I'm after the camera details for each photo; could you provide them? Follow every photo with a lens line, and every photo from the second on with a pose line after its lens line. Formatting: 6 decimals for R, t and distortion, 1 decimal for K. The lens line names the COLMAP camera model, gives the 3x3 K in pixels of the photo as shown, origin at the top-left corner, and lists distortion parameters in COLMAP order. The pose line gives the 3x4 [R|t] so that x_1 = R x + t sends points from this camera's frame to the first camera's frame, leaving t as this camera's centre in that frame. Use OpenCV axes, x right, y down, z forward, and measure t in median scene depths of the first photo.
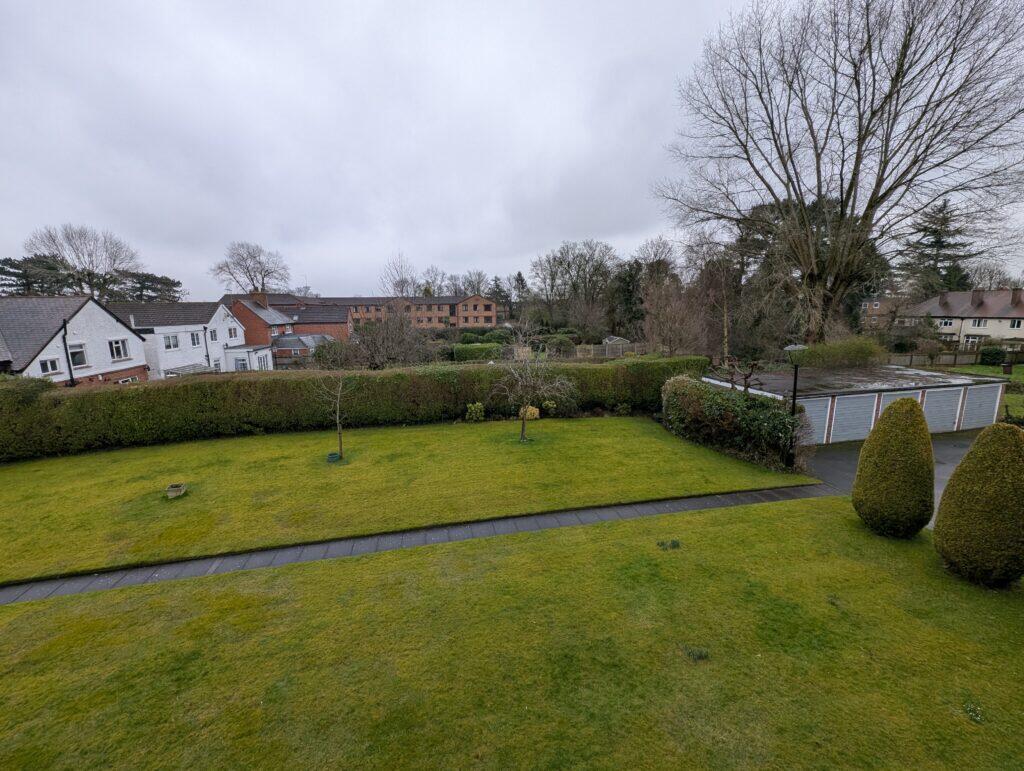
lens RADIAL K [[421.7, 0, 508.2], [0, 421.7, 386.2], [0, 0, 1]] dist [-0.001465, -0.000309]
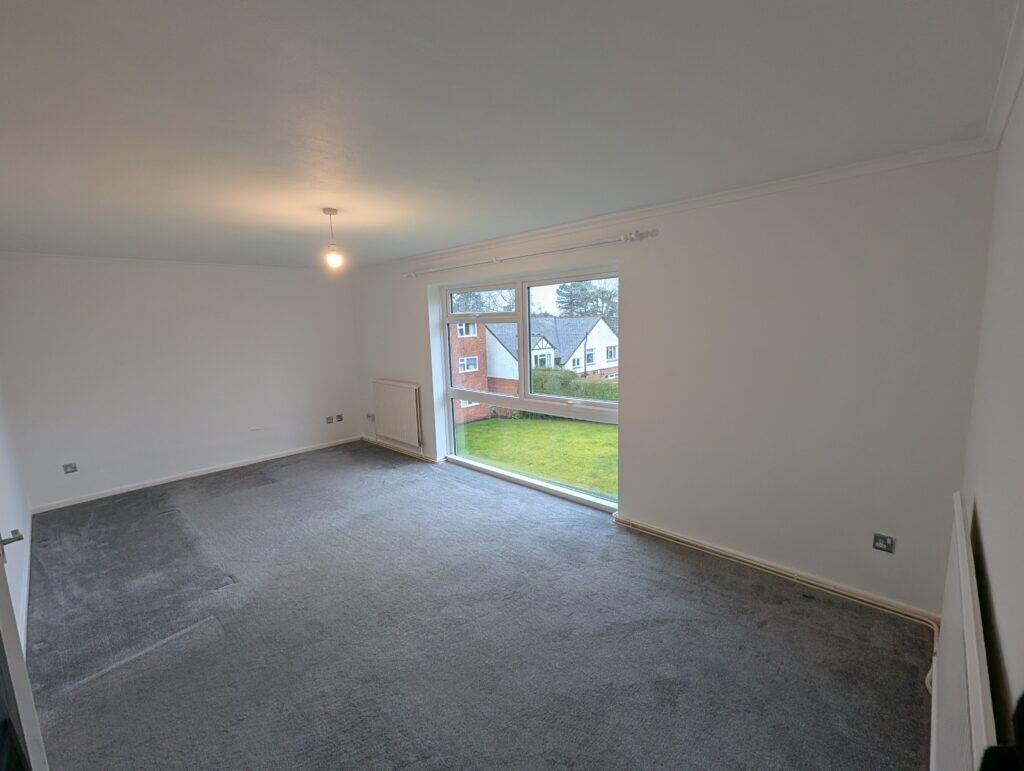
lens RADIAL K [[445.8, 0, 512.0], [0, 445.8, 385.5], [0, 0, 1]] dist [-0.001095, -0.000060]
pose [[0.568644, 0.113107, -0.814770, 0.126225], [-0.125074, 0.990873, 0.050262, -0.016495], [0.813019, 0.073326, 0.577601, -0.137973]]
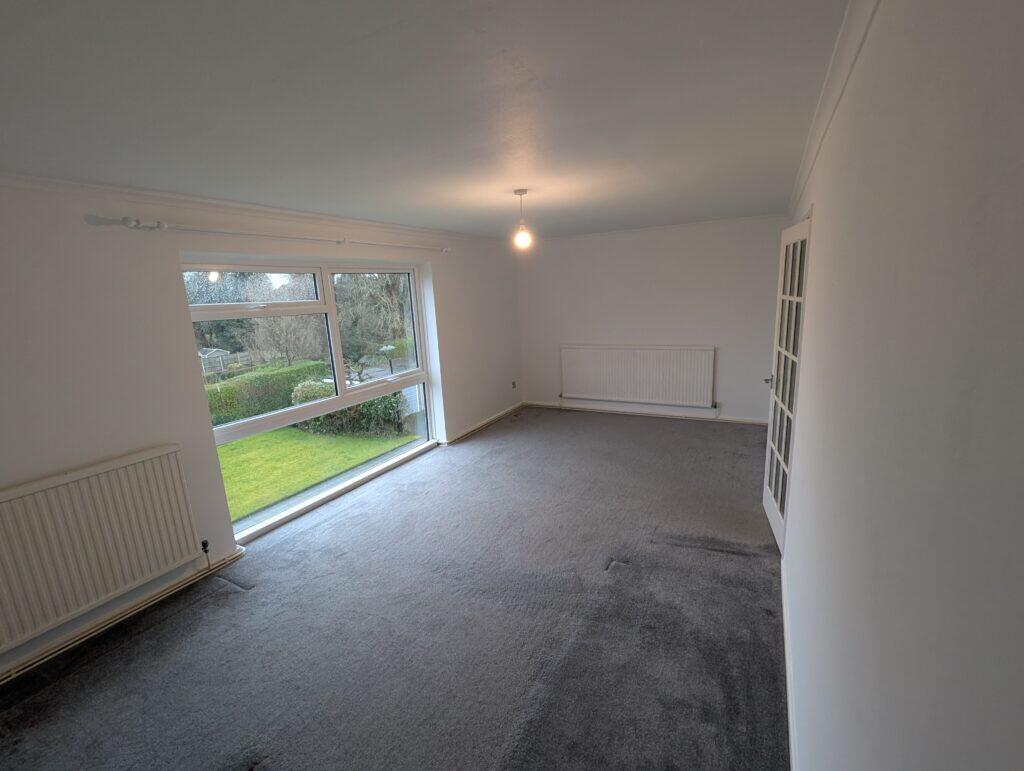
lens RADIAL K [[445.8, 0, 512.0], [0, 445.8, 385.5], [0, 0, 1]] dist [-0.001095, -0.000060]
pose [[0.644687, -0.177187, 0.743628, -0.118255], [0.179603, 0.980646, 0.077956, -0.007212], [-0.743048, 0.083300, 0.664033, -0.191208]]
